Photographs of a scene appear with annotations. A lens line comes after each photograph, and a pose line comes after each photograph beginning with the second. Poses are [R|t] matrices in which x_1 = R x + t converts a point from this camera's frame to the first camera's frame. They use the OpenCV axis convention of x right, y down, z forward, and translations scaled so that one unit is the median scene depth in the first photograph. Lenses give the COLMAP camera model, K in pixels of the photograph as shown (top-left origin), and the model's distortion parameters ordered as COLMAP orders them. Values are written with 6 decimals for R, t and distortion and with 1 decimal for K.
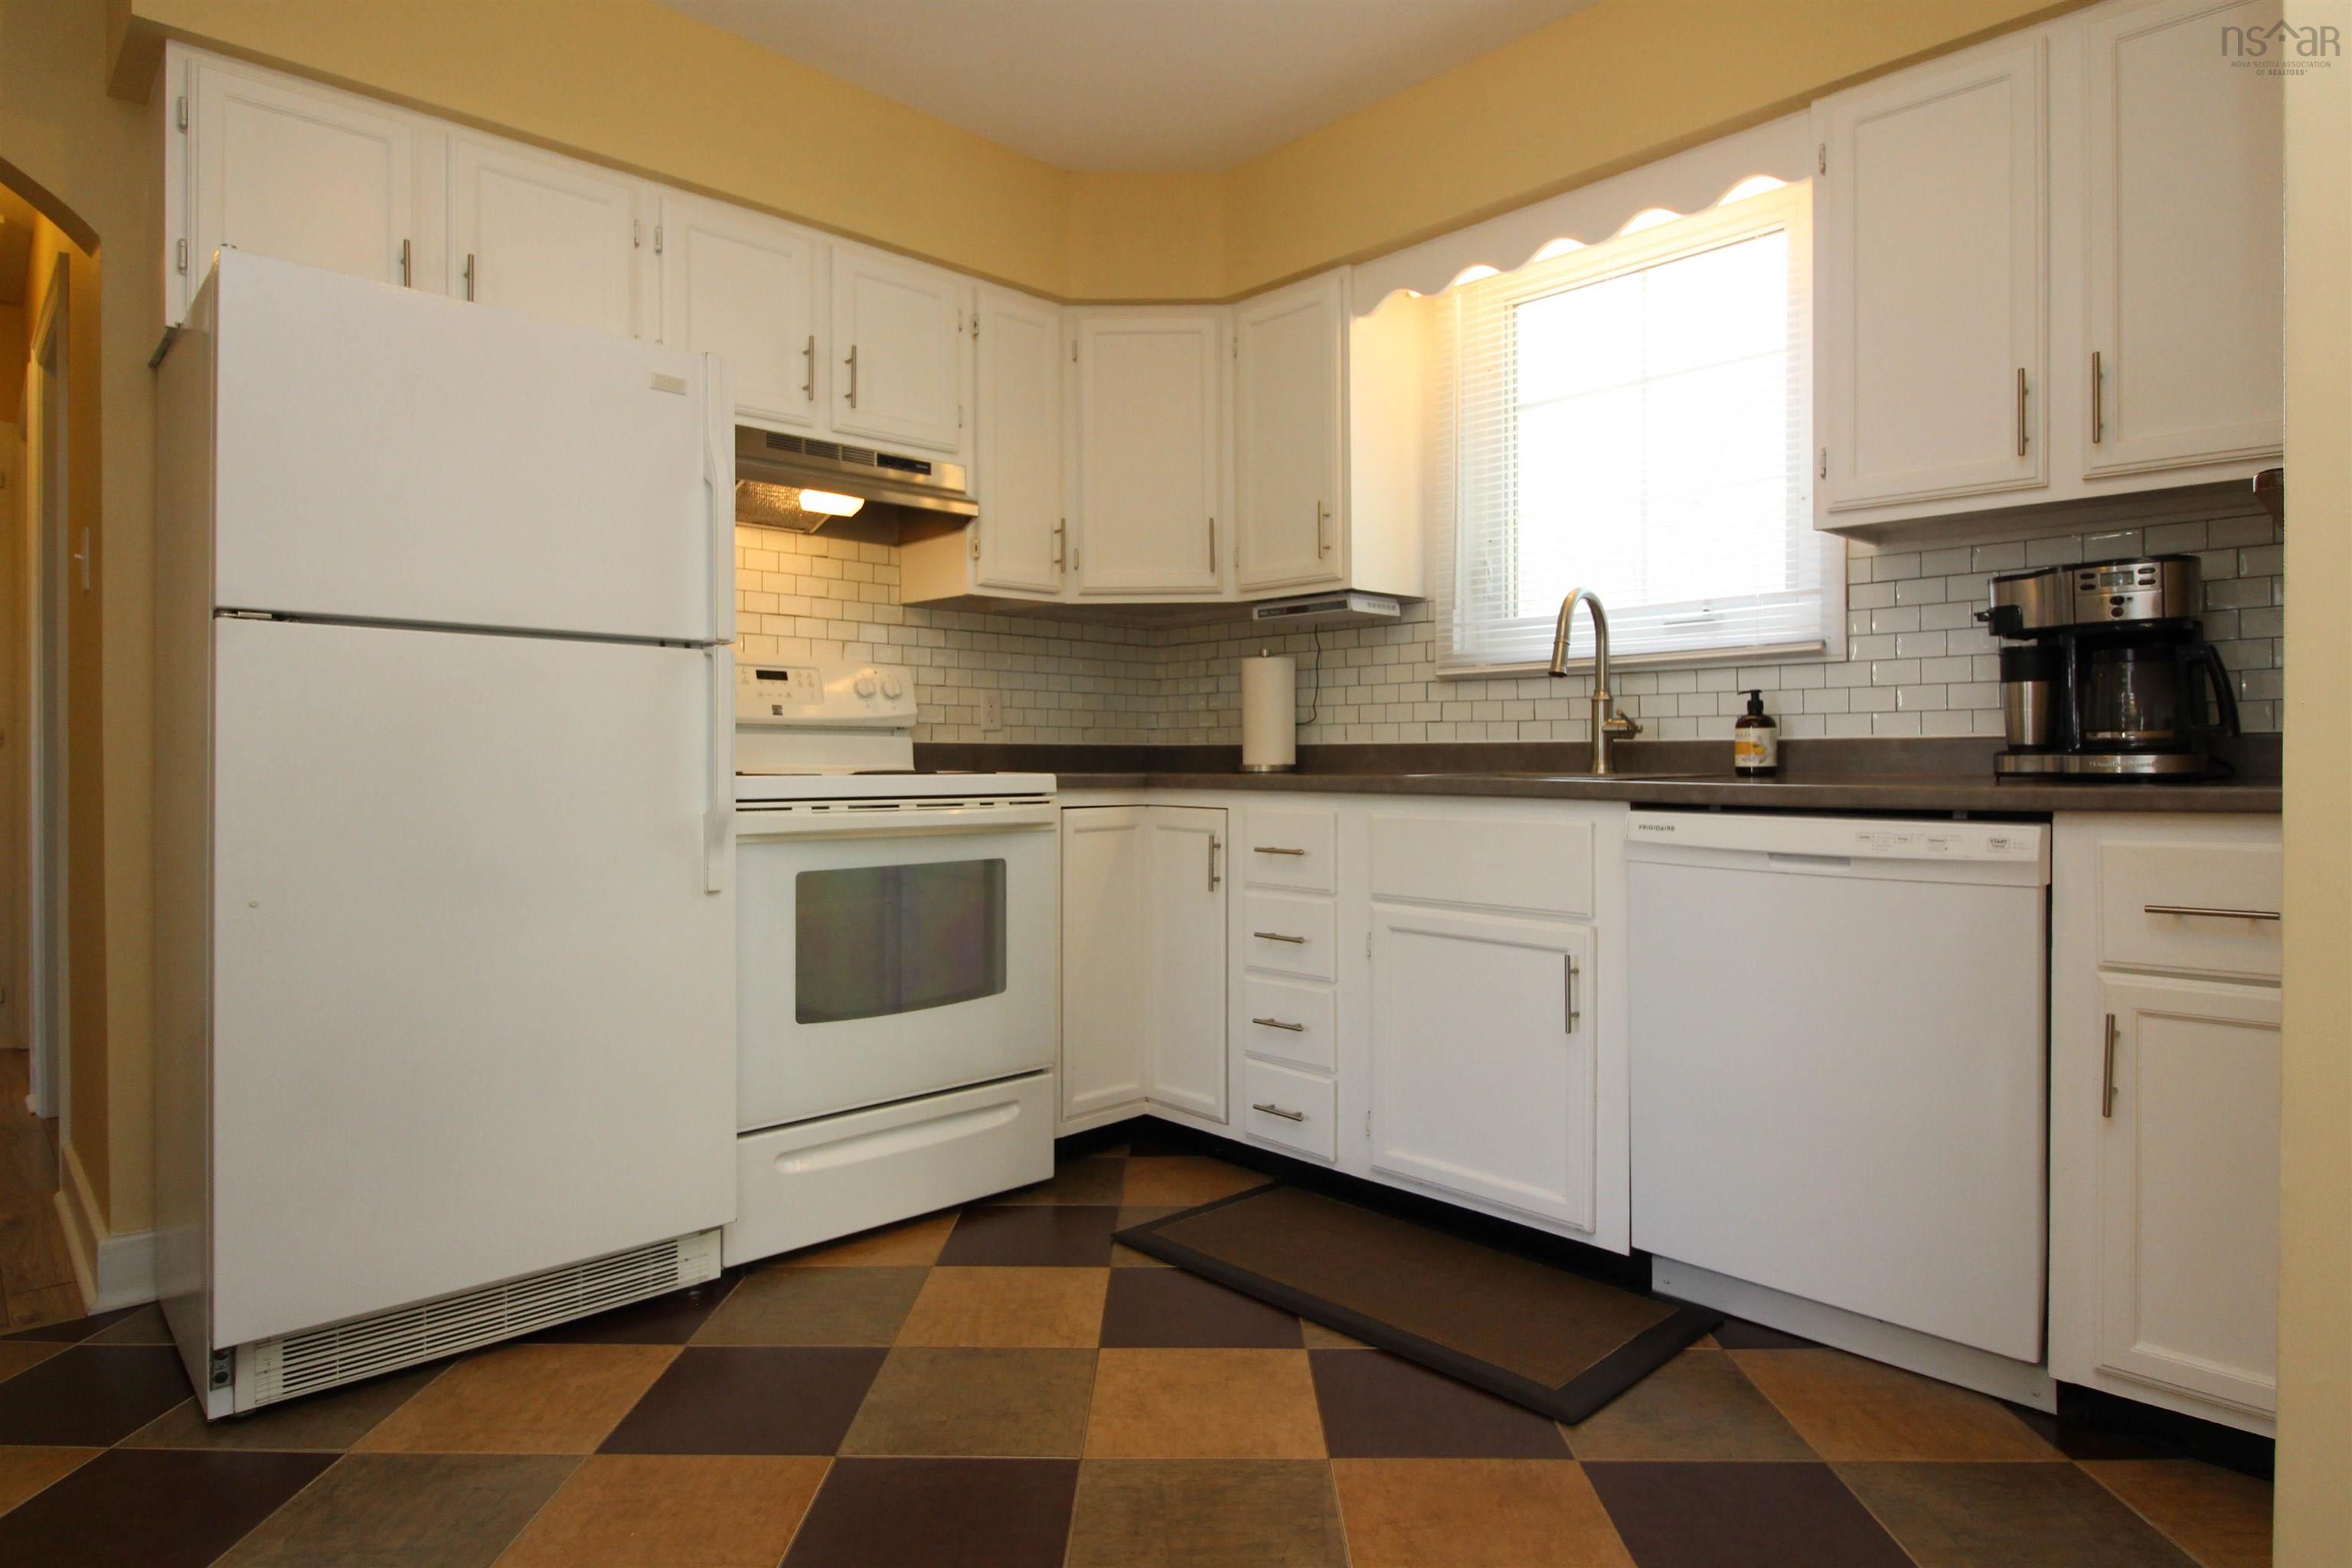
lens RADIAL K [[1304.9, 0, 1194.4], [0, 1304.9, 763.5], [0, 0, 1]] dist [-0.001060, -0.009428]
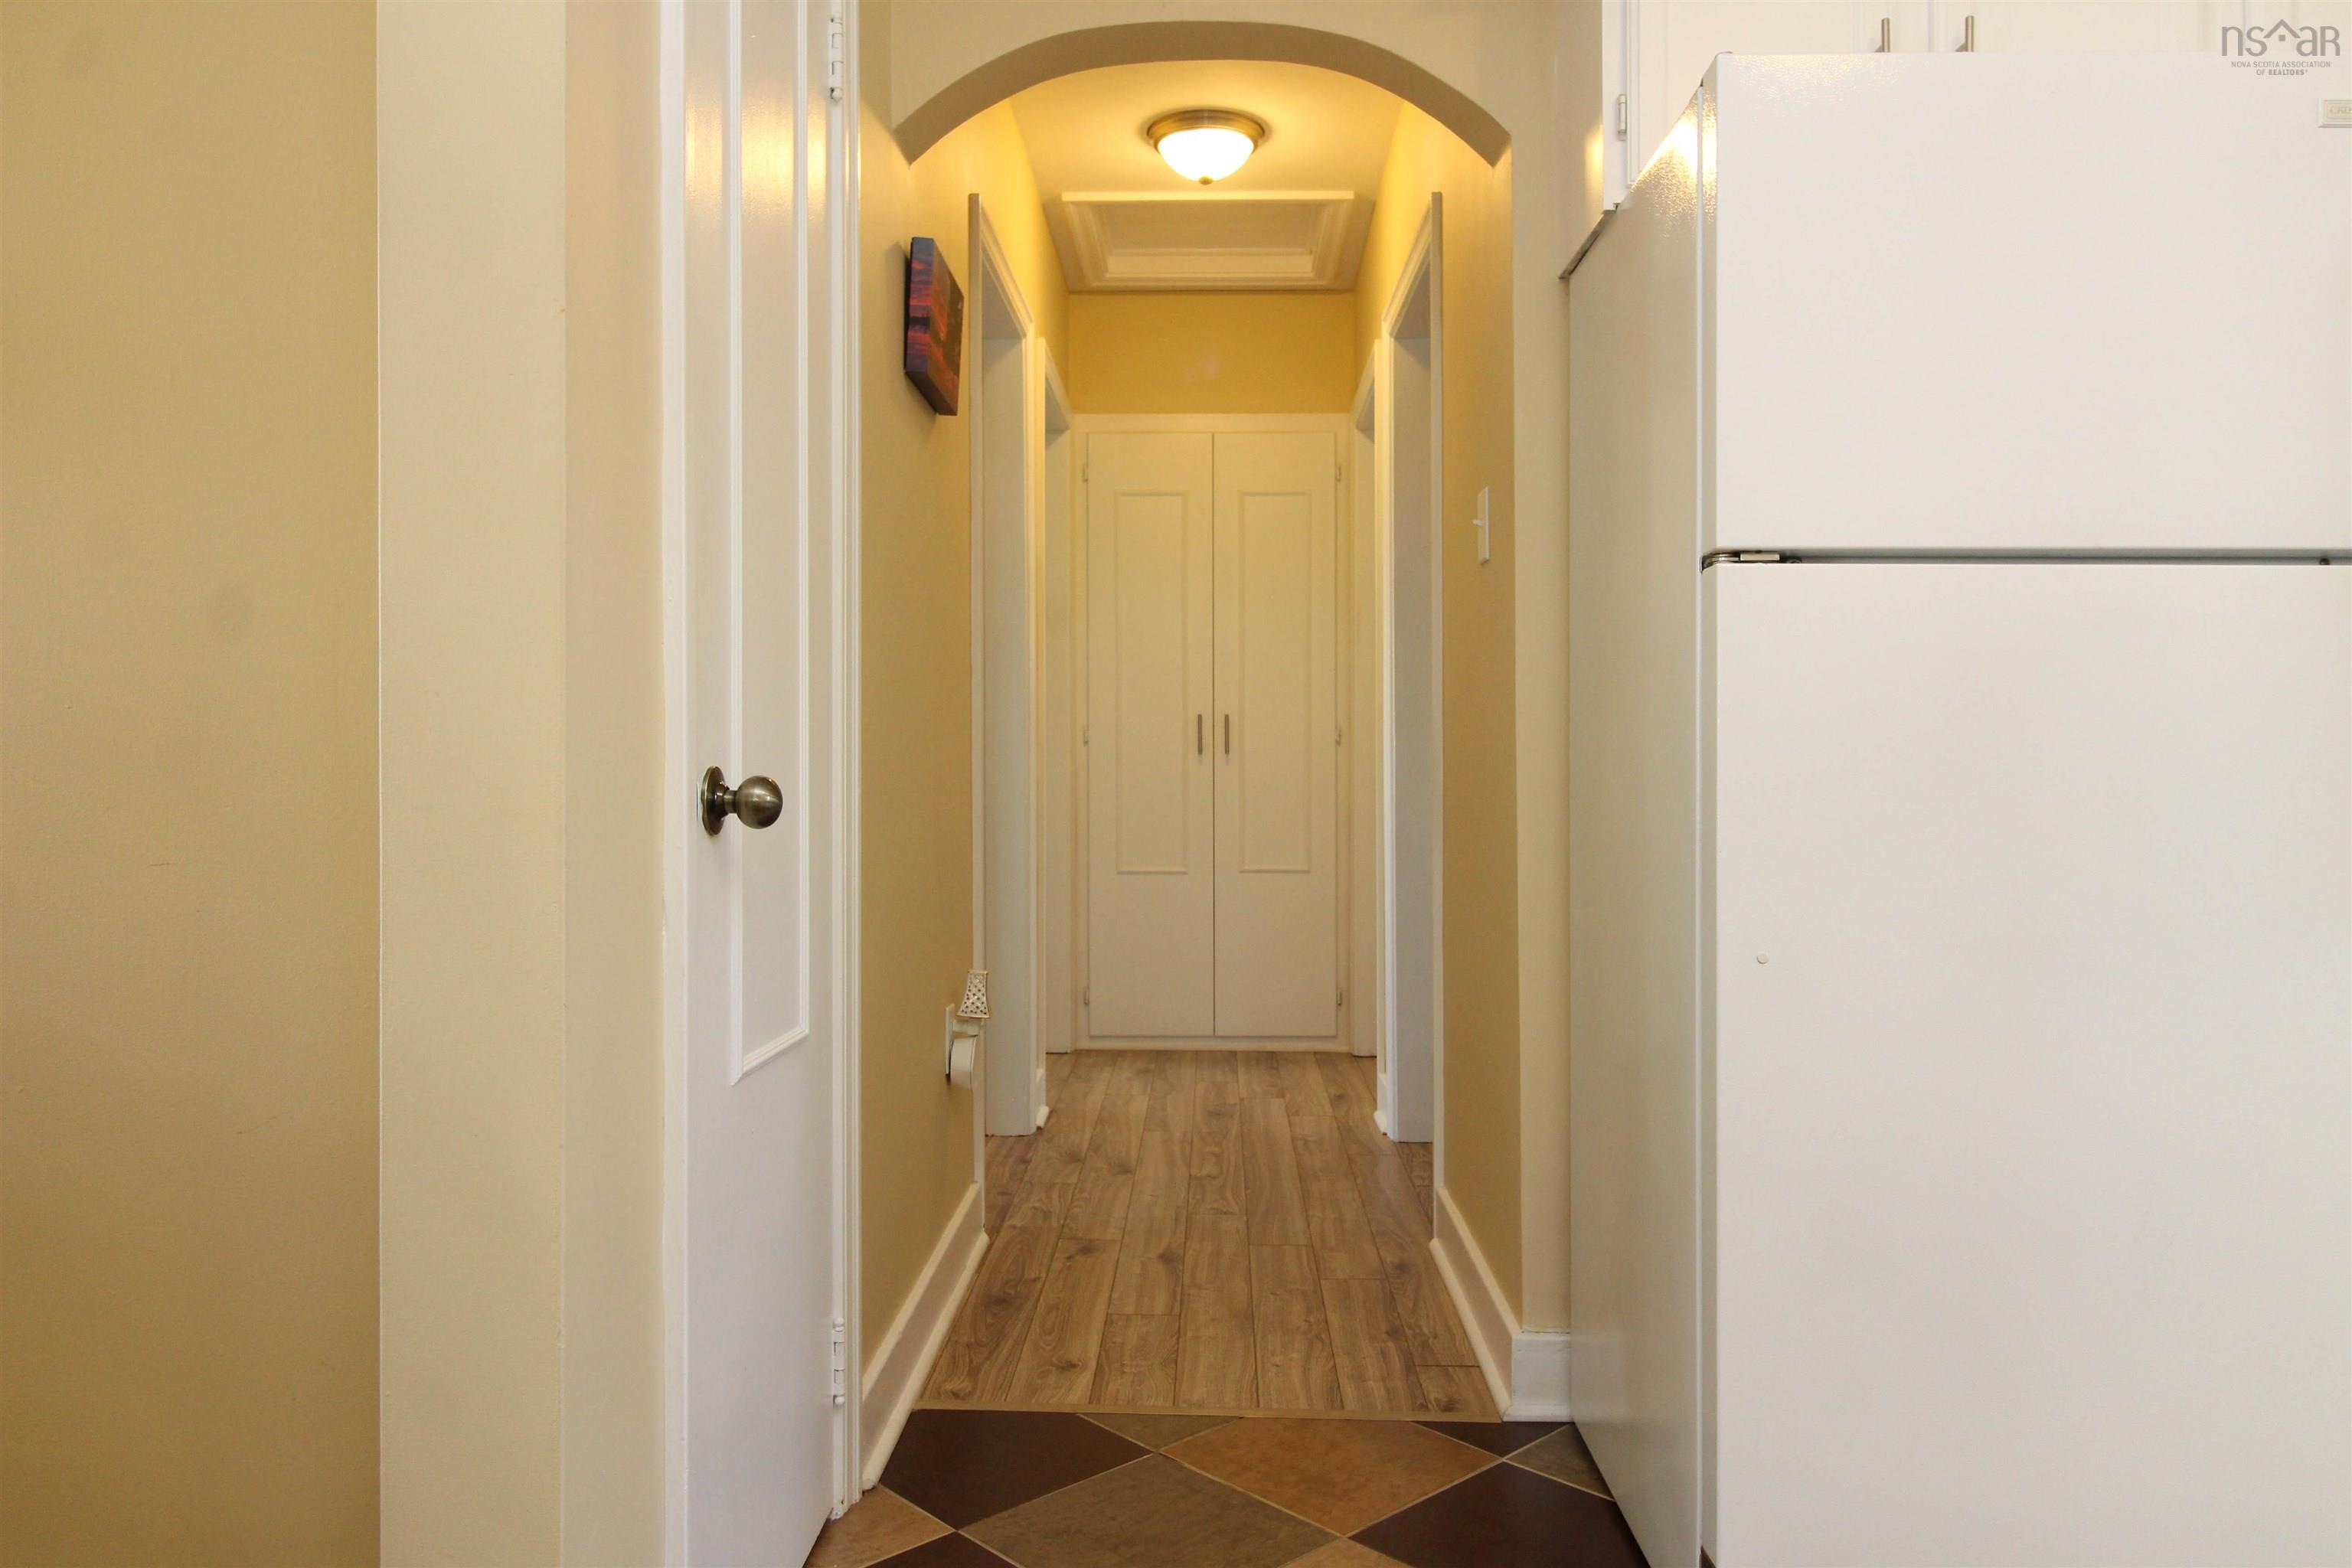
lens RADIAL K [[1636.0, 0, 1178.9], [0, 1636.0, 770.0], [0, 0, 1]] dist [0.003203, 0.000648]
pose [[0.695335, 0.004601, -0.718671, -0.225907], [-0.000182, 0.999981, 0.006225, -0.001308], [0.718686, -0.004198, 0.695322, 0.105474]]
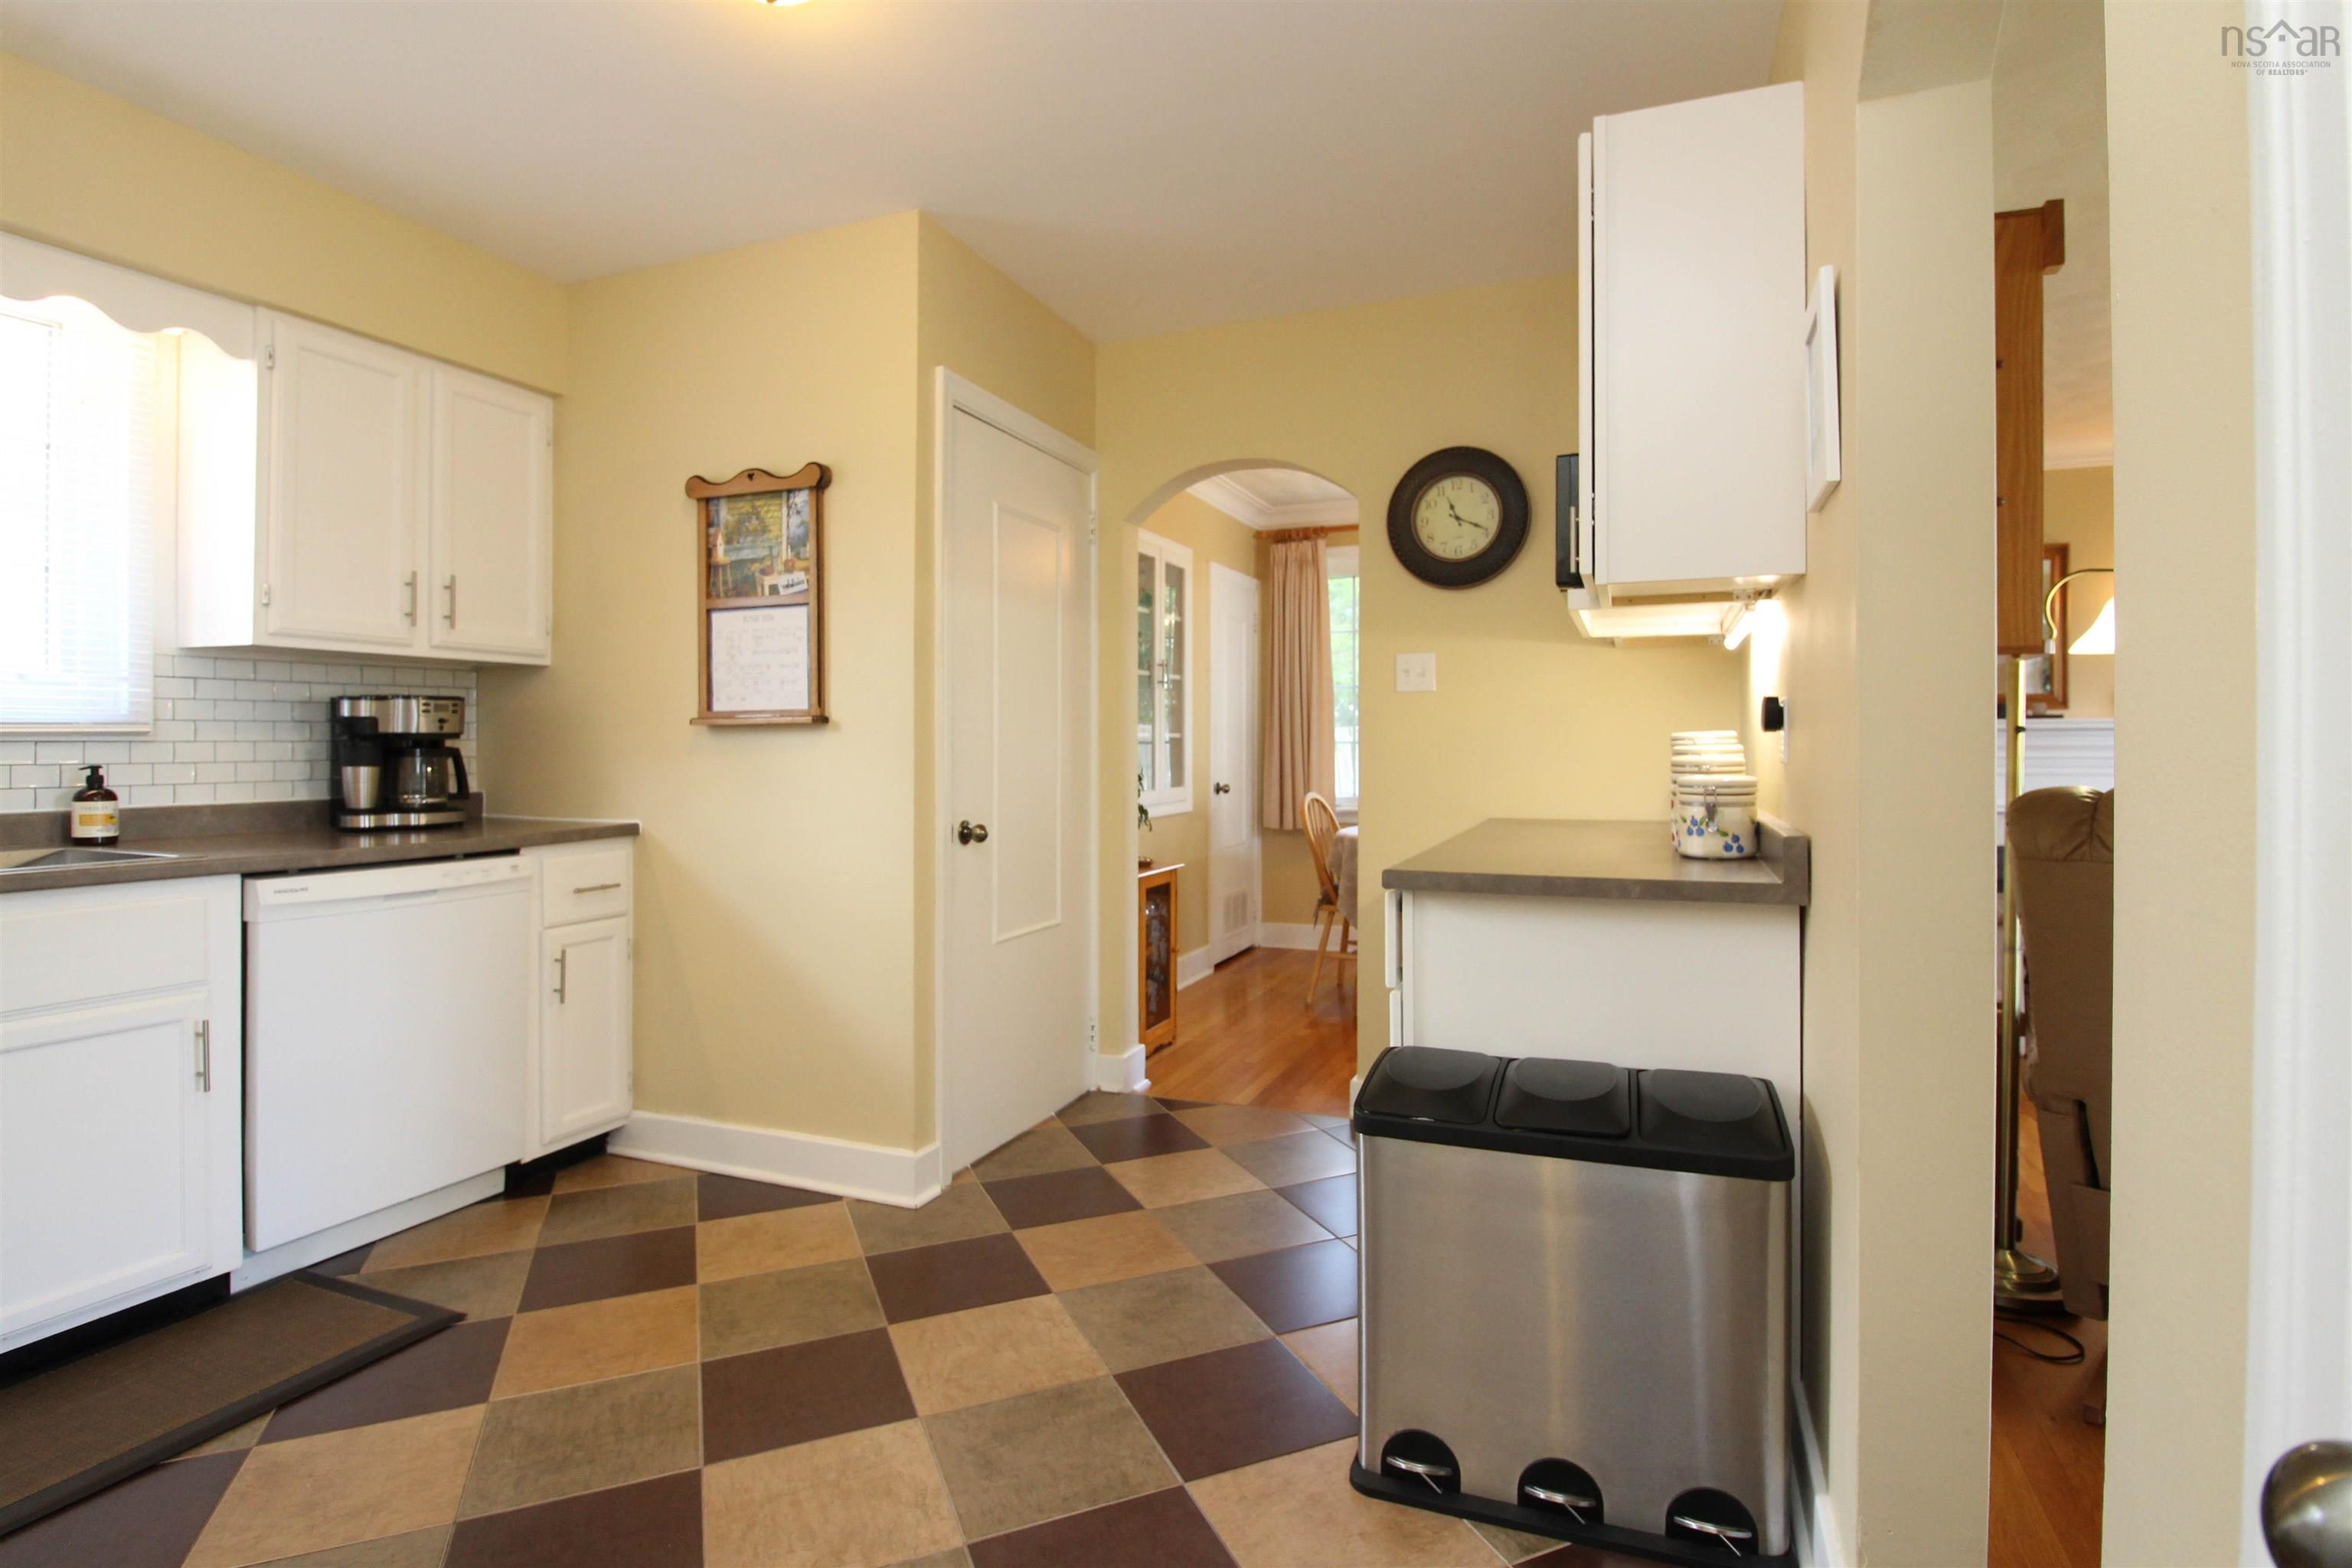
lens RADIAL K [[1110.8, 0, 1171.9], [0, 1110.8, 759.0], [0, 0, 1]] dist [-0.007429, -0.008720]
pose [[-0.392518, -0.004813, 0.919732, -0.859545], [0.006837, 0.999943, 0.008151, -0.071624], [-0.919719, 0.009487, -0.392463, 0.607886]]
